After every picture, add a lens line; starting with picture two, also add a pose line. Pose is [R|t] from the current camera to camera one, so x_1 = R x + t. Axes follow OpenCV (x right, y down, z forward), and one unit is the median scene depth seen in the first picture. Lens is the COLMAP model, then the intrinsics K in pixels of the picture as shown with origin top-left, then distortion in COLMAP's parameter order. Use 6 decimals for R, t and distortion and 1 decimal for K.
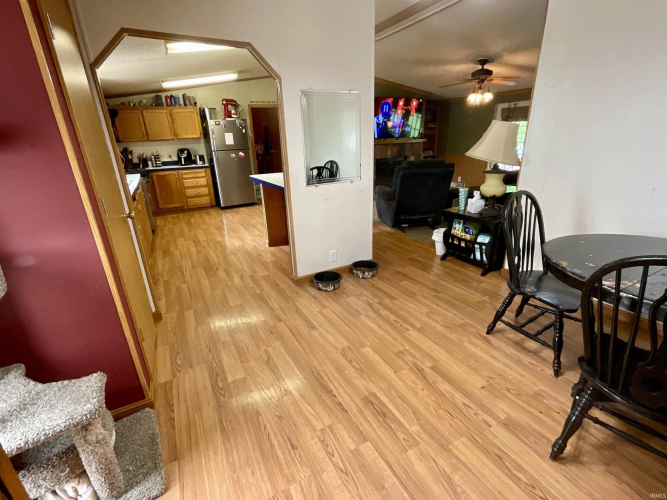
lens RADIAL K [[316.0, 0, 334.6], [0, 316.0, 251.8], [0, 0, 1]] dist [-0.012826, 0.011920]
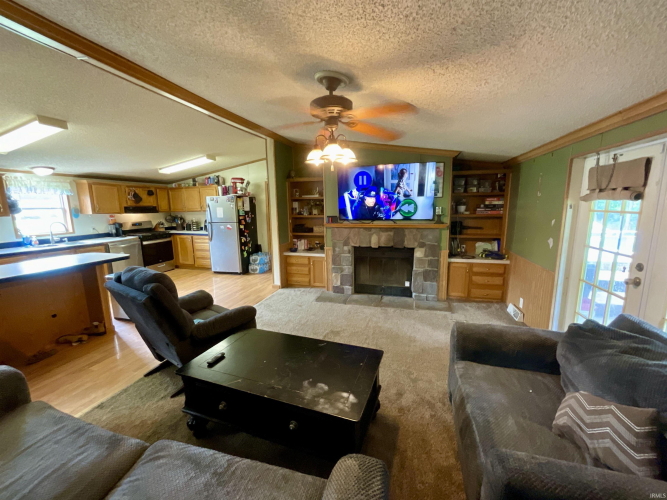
lens RADIAL K [[270.0, 0, 333.5], [0, 270.0, 250.0], [0, 0, 1]] dist [-0.000947, 0.000727]
pose [[0.708058, 0.140893, -0.691957, 1.173124], [-0.255187, 0.964725, -0.064693, -0.521115], [0.658433, 0.222384, 0.719035, 1.170707]]
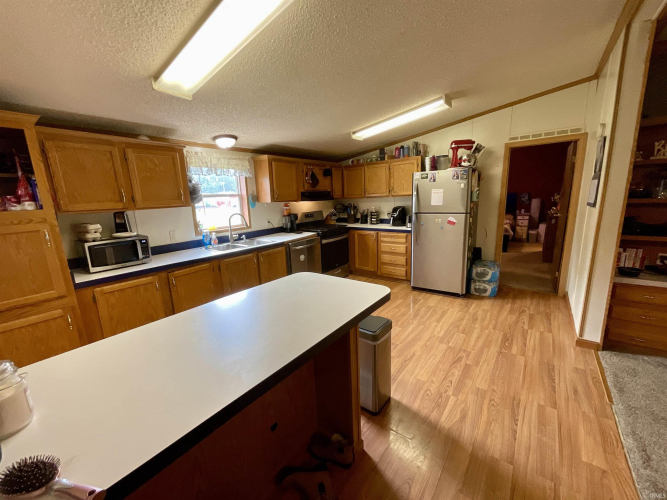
lens RADIAL K [[270.0, 0, 333.5], [0, 270.0, 250.0], [0, 0, 1]] dist [-0.000947, 0.000727]
pose [[0.412363, 0.199190, -0.888977, 0.223952], [-0.292811, 0.953007, 0.077713, -0.437371], [0.862681, 0.228256, 0.451310, 1.082736]]
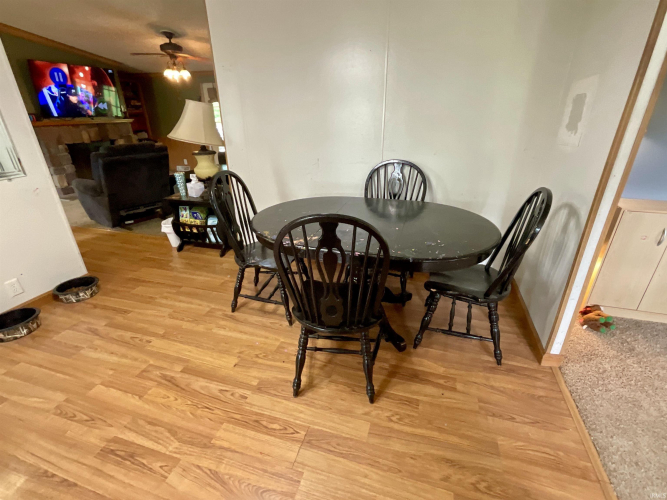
lens RADIAL K [[316.0, 0, 334.6], [0, 316.0, 251.8], [0, 0, 1]] dist [-0.012826, 0.011920]
pose [[0.715477, -0.263419, 0.647072, 0.069850], [0.226834, 0.963605, 0.141464, -0.000709], [-0.660786, 0.045564, 0.749190, -0.004817]]
